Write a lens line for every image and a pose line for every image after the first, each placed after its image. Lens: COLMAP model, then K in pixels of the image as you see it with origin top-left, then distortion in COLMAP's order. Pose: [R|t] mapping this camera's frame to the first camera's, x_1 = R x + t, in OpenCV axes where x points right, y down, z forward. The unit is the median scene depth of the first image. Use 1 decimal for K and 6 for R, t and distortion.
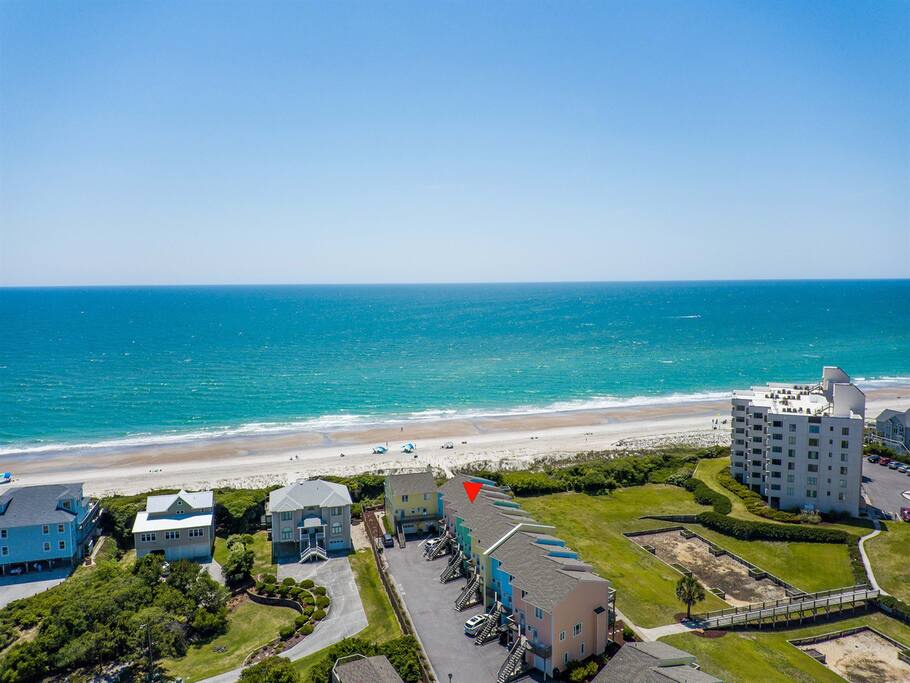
lens RADIAL K [[739.5, 0, 455.0], [0, 739.5, 341.5], [0, 0, 1]] dist [-0.063592, -0.002618]
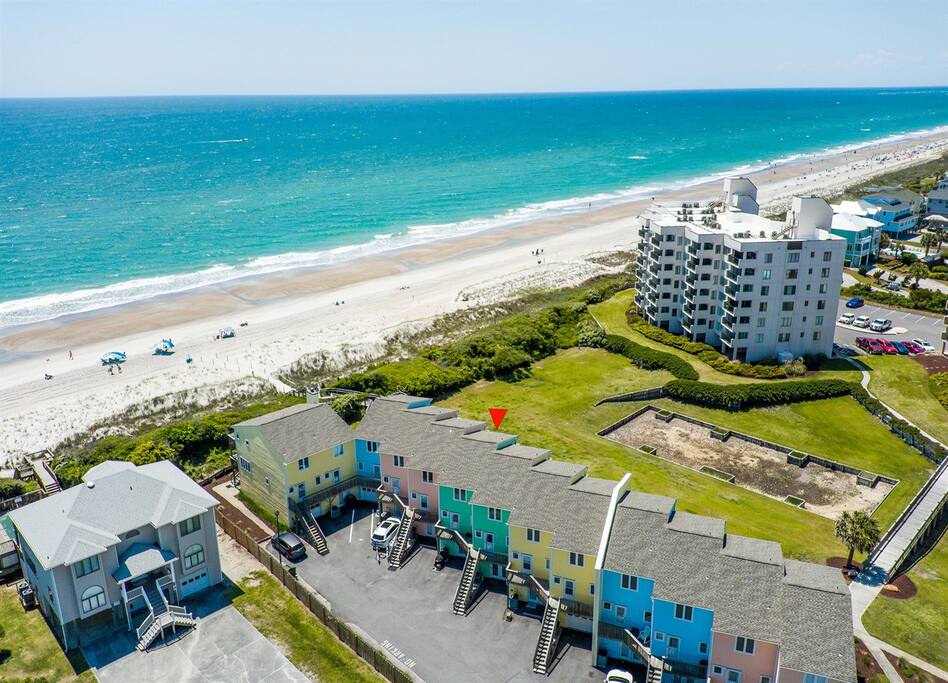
lens RADIAL K [[752.5, 0, 474.0], [0, 752.5, 341.5], [0, 0, 1]] dist [0.000128, -0.006378]
pose [[0.868179, -0.162127, 0.469020, -0.203054], [0.052441, 0.969808, 0.238164, -0.002923], [-0.493472, -0.182173, 0.850469, 0.468273]]
